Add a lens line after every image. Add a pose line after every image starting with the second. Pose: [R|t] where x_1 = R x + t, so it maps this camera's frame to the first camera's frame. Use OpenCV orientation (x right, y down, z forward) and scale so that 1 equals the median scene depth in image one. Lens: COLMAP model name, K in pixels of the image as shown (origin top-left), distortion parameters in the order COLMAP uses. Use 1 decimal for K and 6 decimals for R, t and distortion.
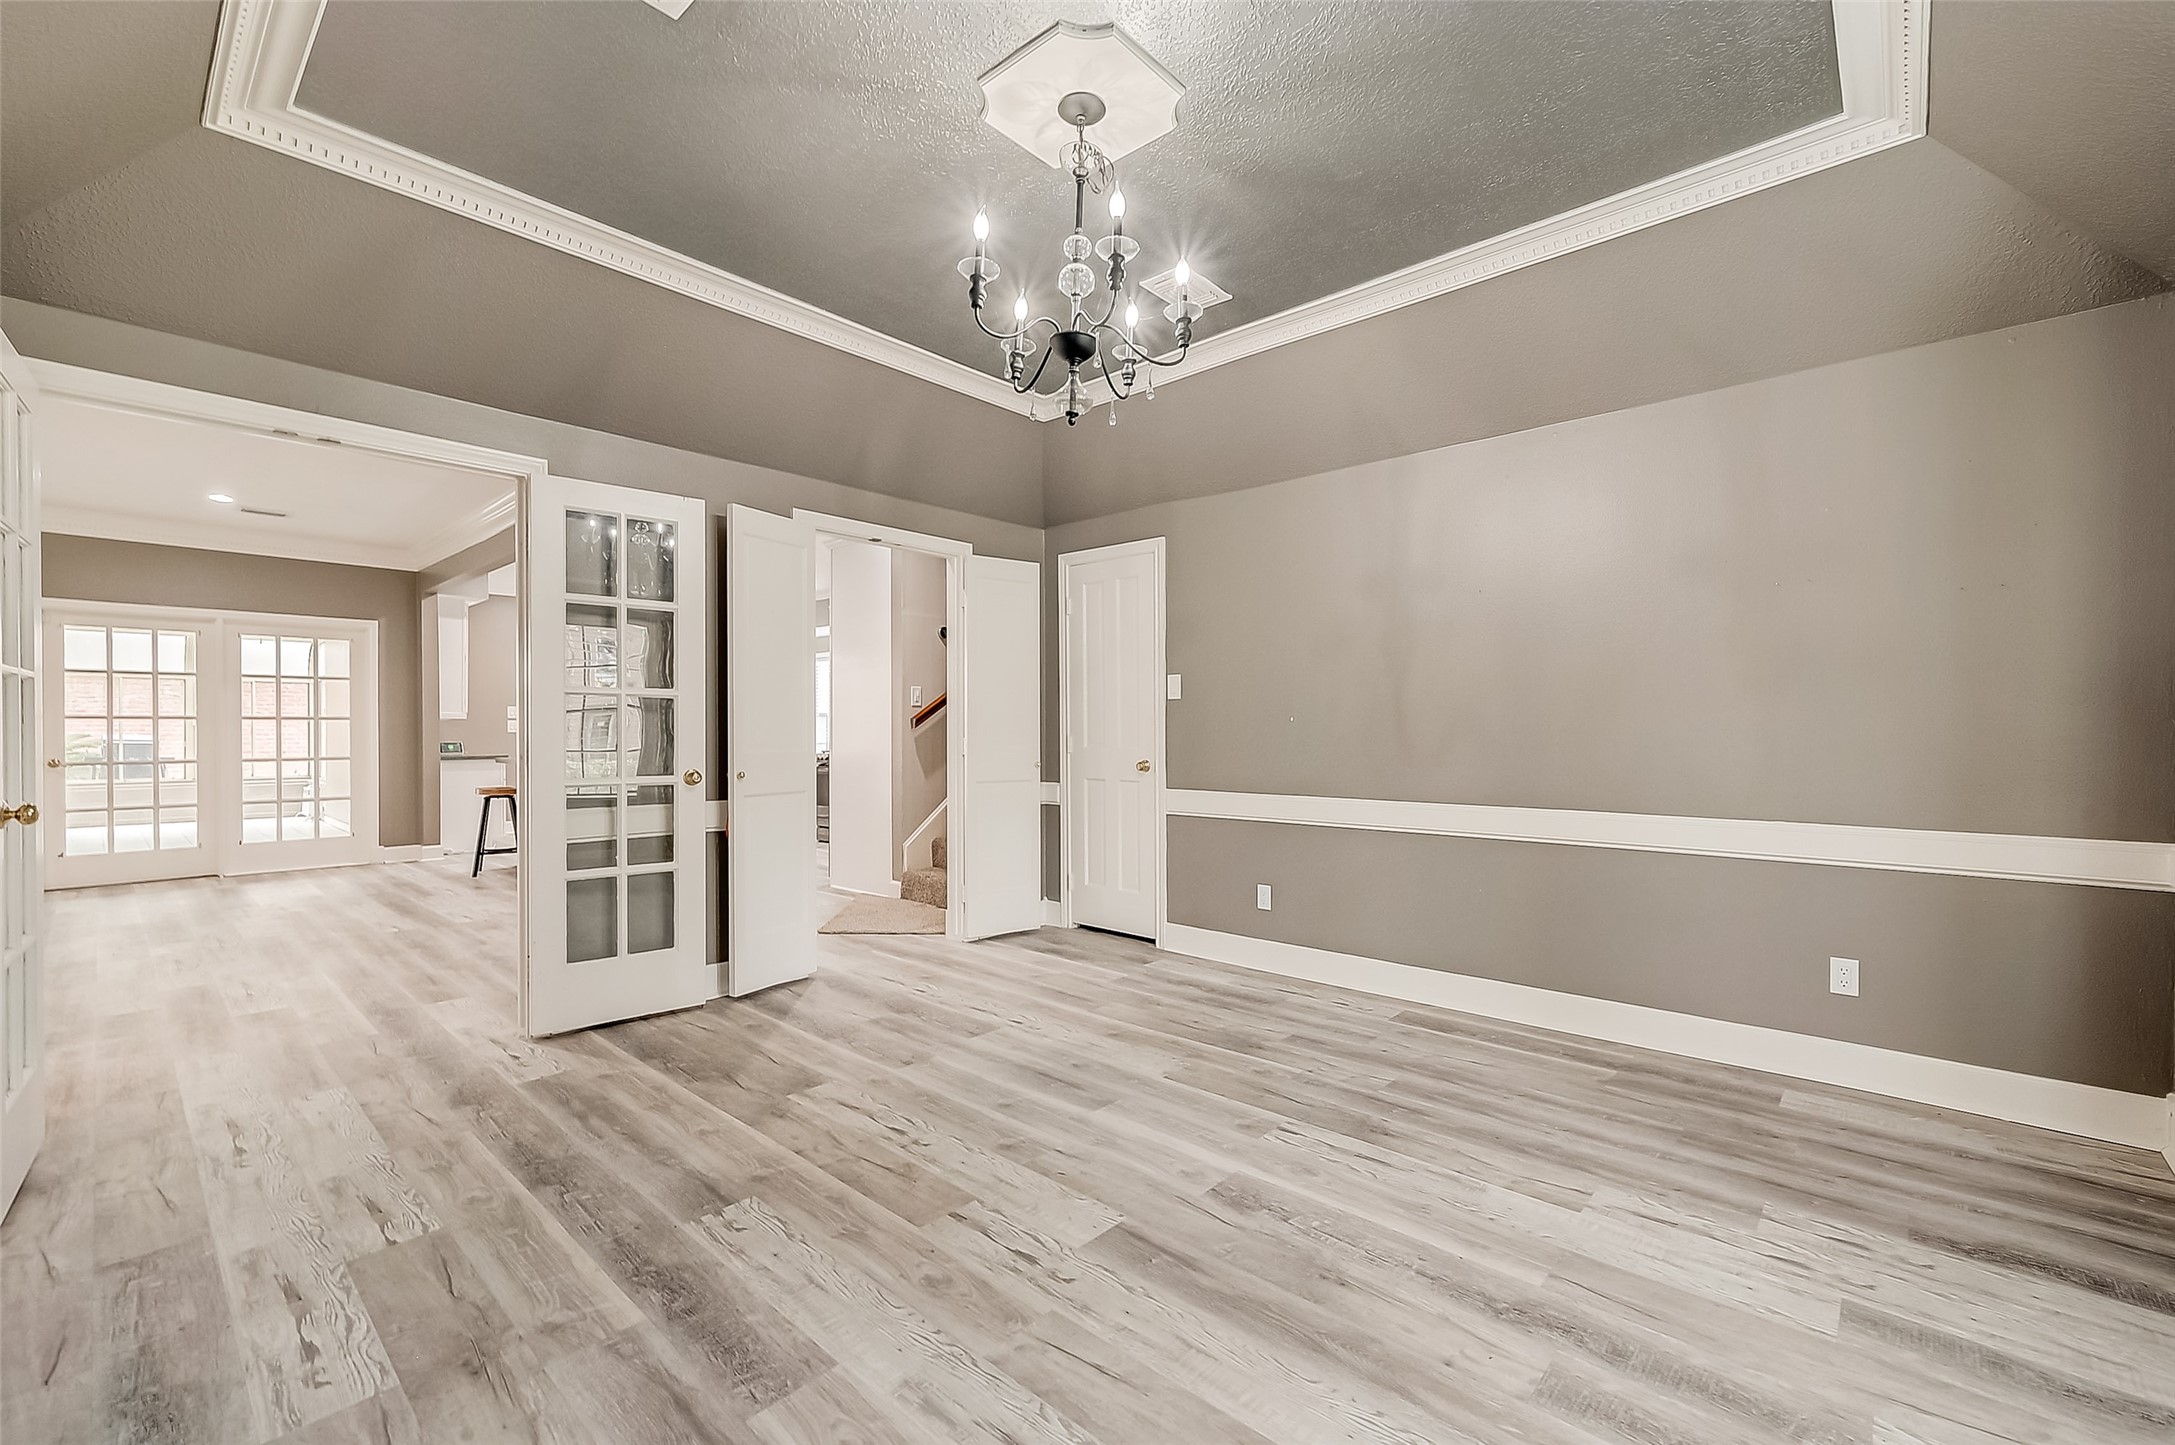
lens RADIAL K [[861.5, 0, 1092.8], [0, 861.5, 729.1], [0, 0, 1]] dist [0.000869, 0.000183]
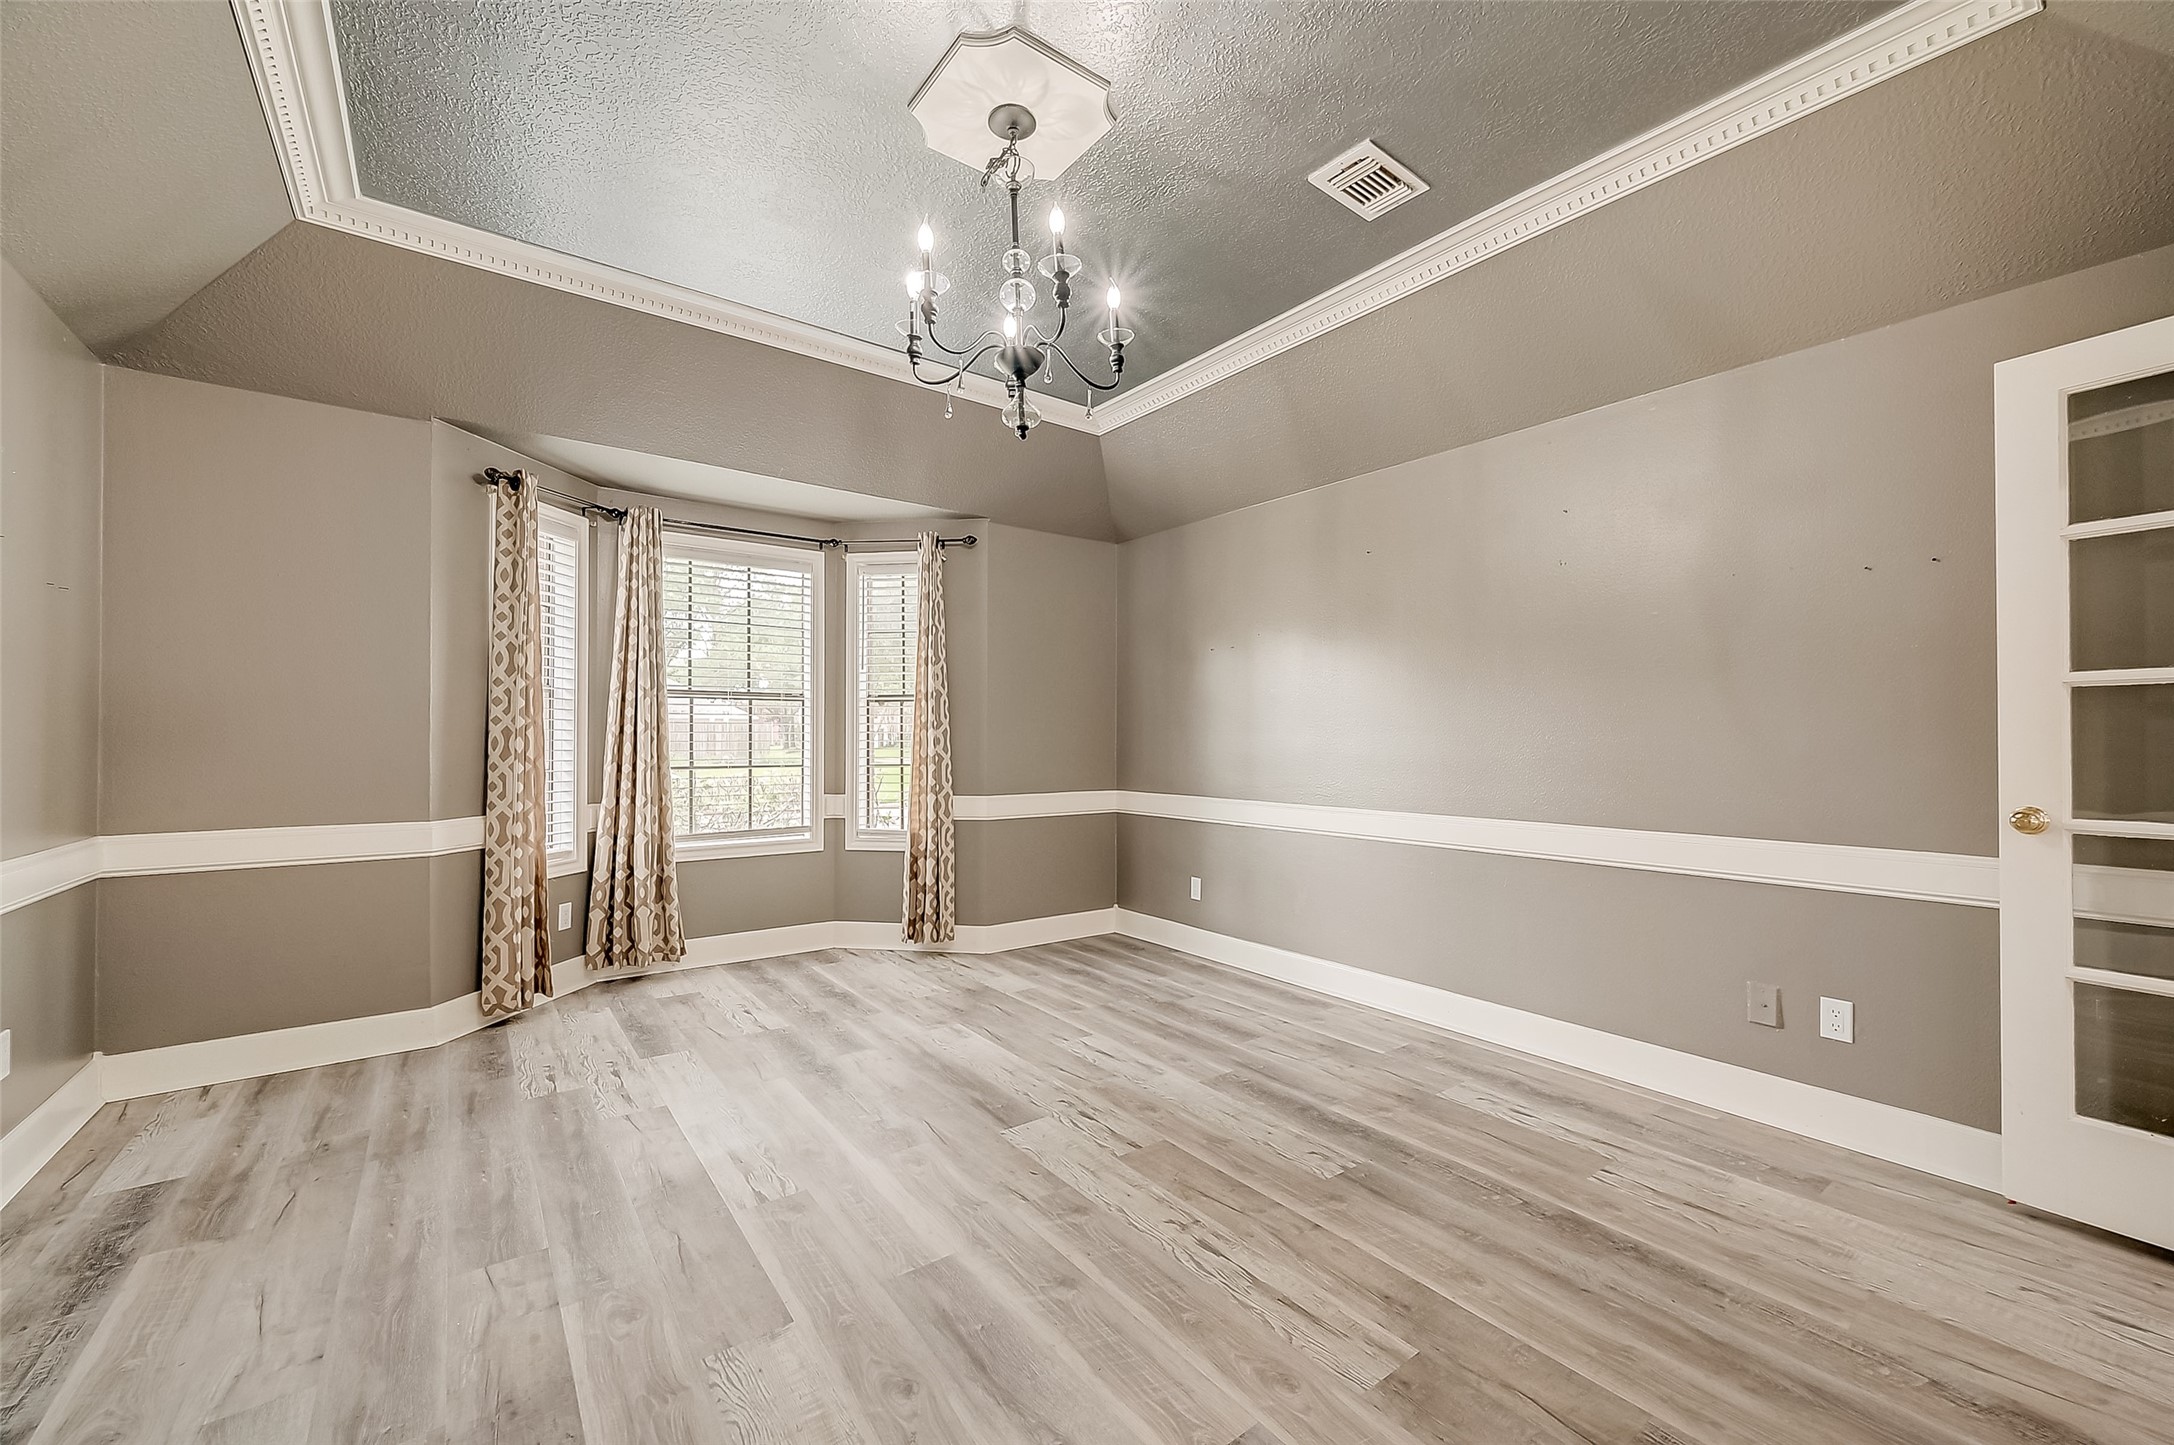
lens RADIAL K [[861.1, 0, 1085.4], [0, 861.1, 733.4], [0, 0, 1]] dist [0.000869, 0.000183]
pose [[-0.977496, 0.001750, 0.210945, -0.308518], [-0.000639, 0.999936, -0.011253, 0.006303], [-0.210951, -0.011135, -0.977433, 1.966396]]
